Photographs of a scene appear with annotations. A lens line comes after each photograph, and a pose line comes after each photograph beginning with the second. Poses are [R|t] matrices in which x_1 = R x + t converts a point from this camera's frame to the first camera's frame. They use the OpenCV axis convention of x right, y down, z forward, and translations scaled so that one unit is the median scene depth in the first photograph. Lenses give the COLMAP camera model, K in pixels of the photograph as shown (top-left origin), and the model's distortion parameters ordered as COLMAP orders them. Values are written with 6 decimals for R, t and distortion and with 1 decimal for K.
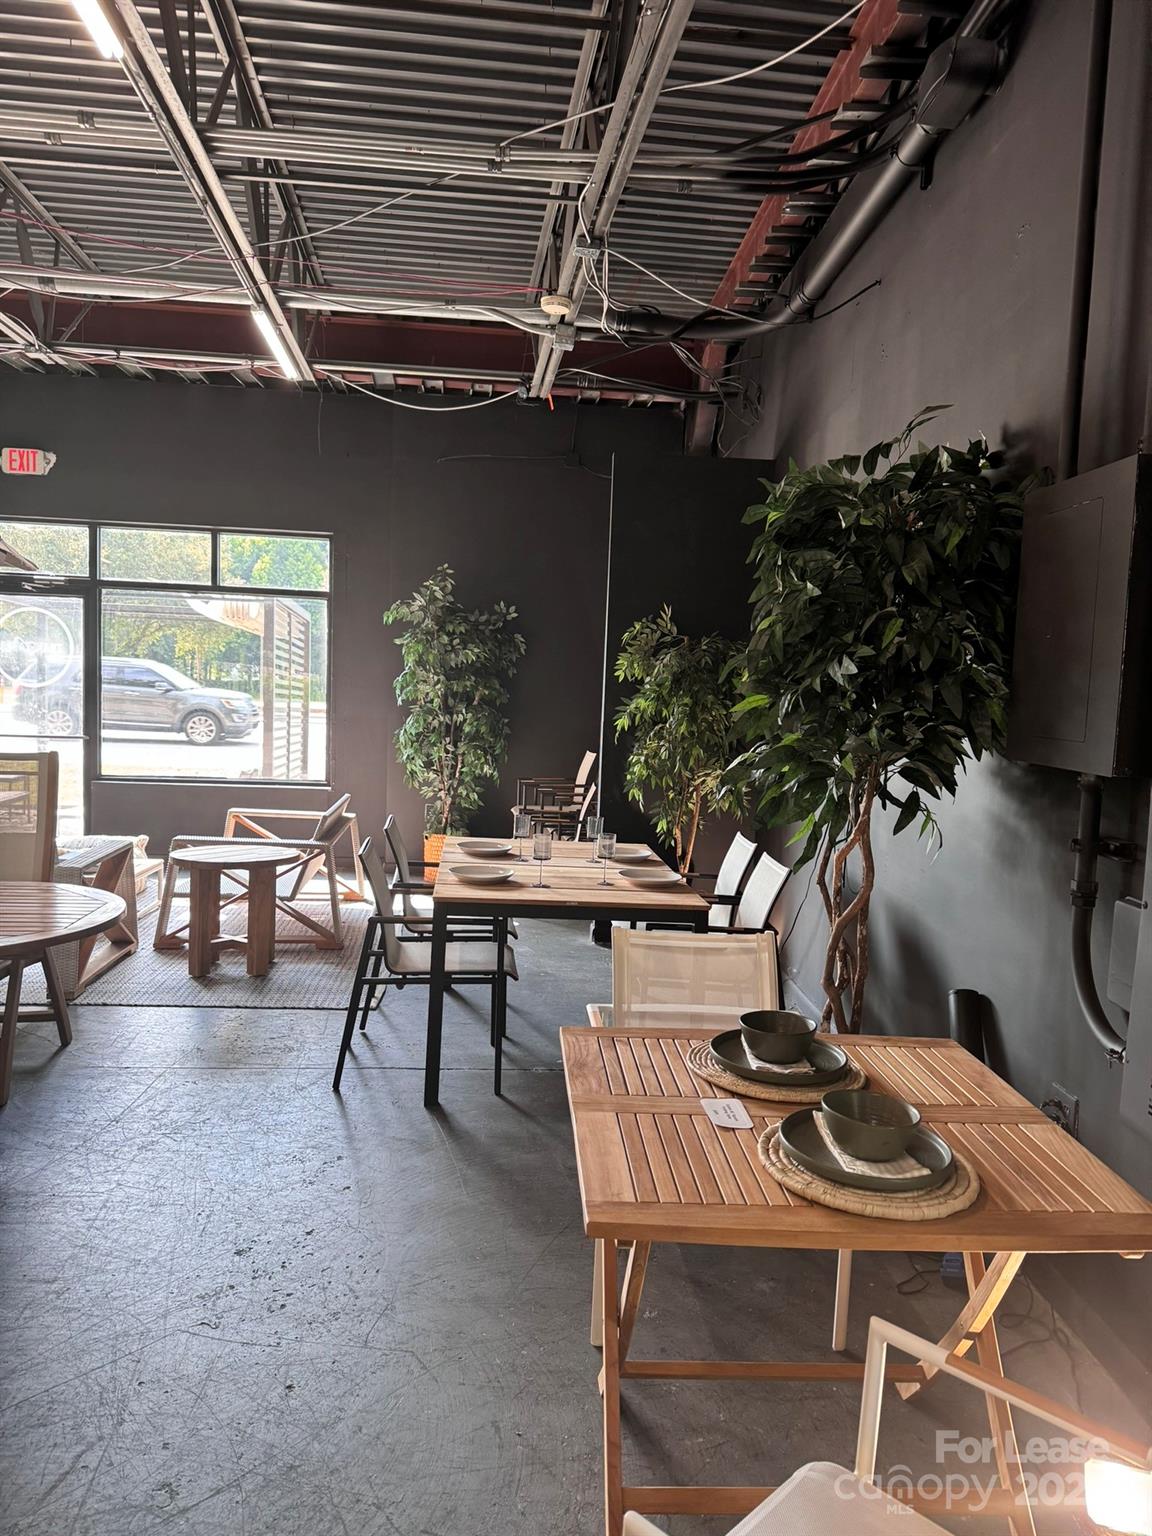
lens RADIAL K [[1081.7, 0, 586.4], [0, 1081.7, 774.0], [0, 0, 1]] dist [0.034794, -0.028911]
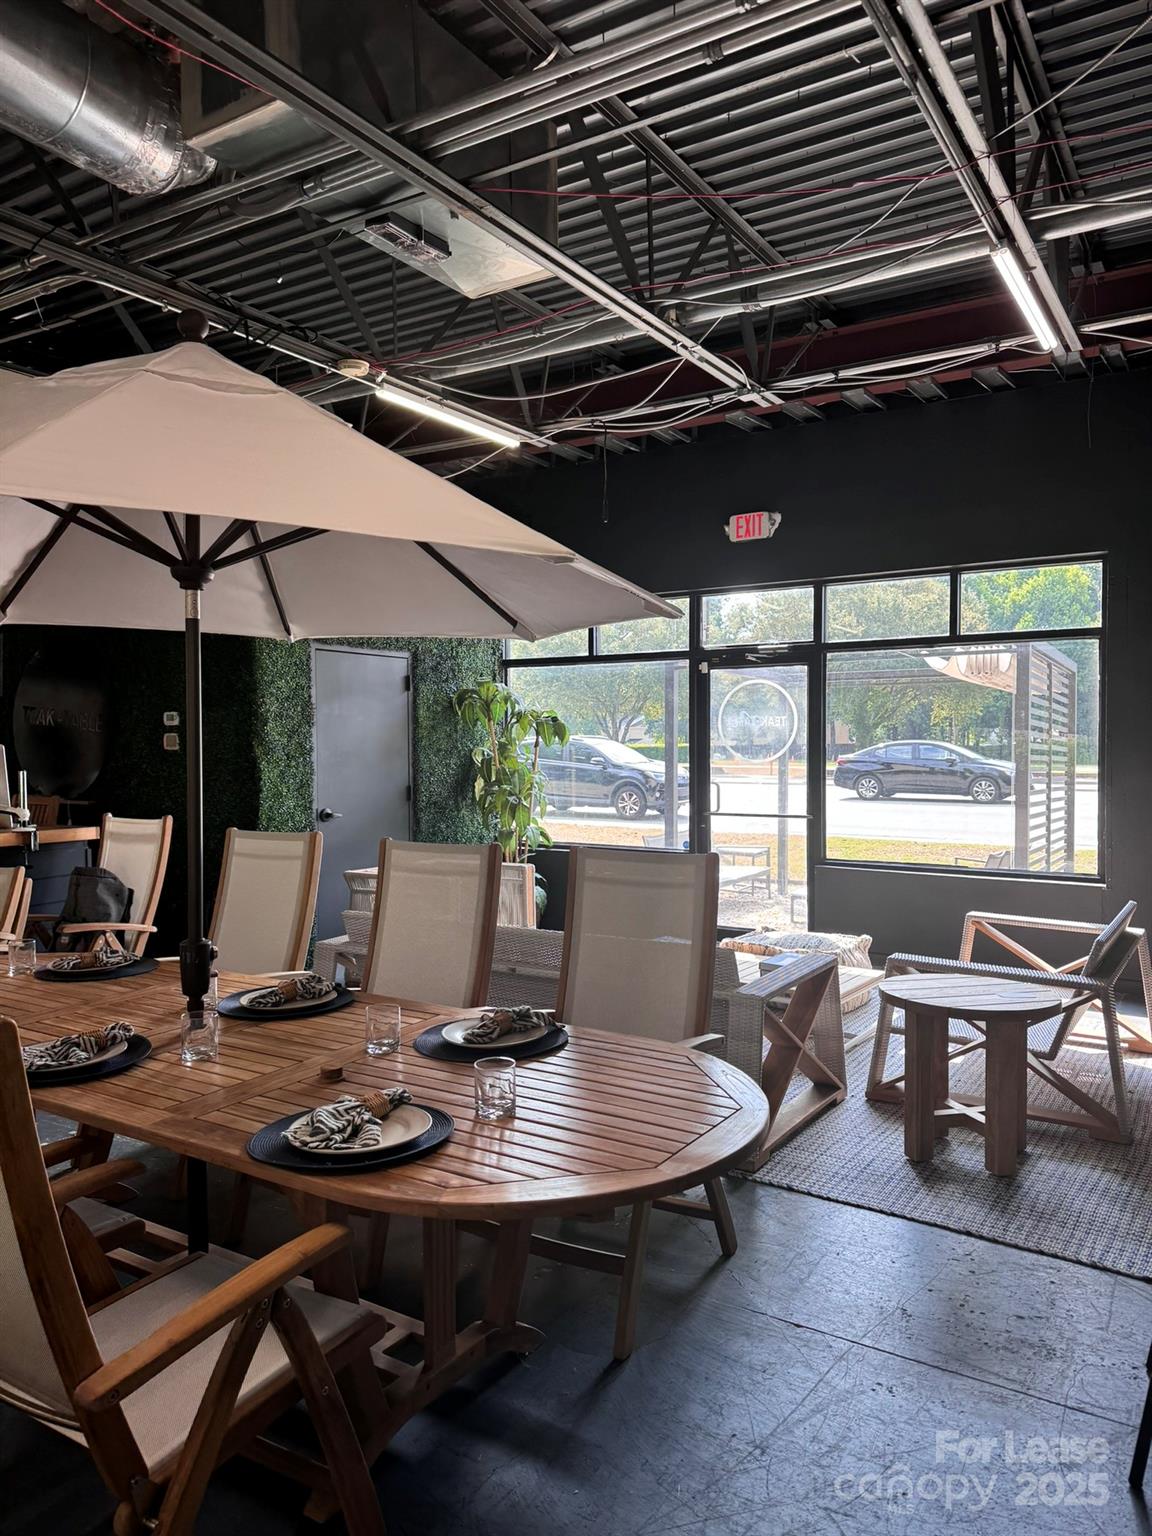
lens RADIAL K [[1081.7, 0, 578.6], [0, 1081.7, 786.5], [0, 0, 1]] dist [0.034794, -0.028911]
pose [[0.777964, -0.020508, -0.627974, -0.058432], [-0.010514, 0.998902, -0.045648, -0.022126], [0.628221, 0.042115, 0.776894, 0.232336]]
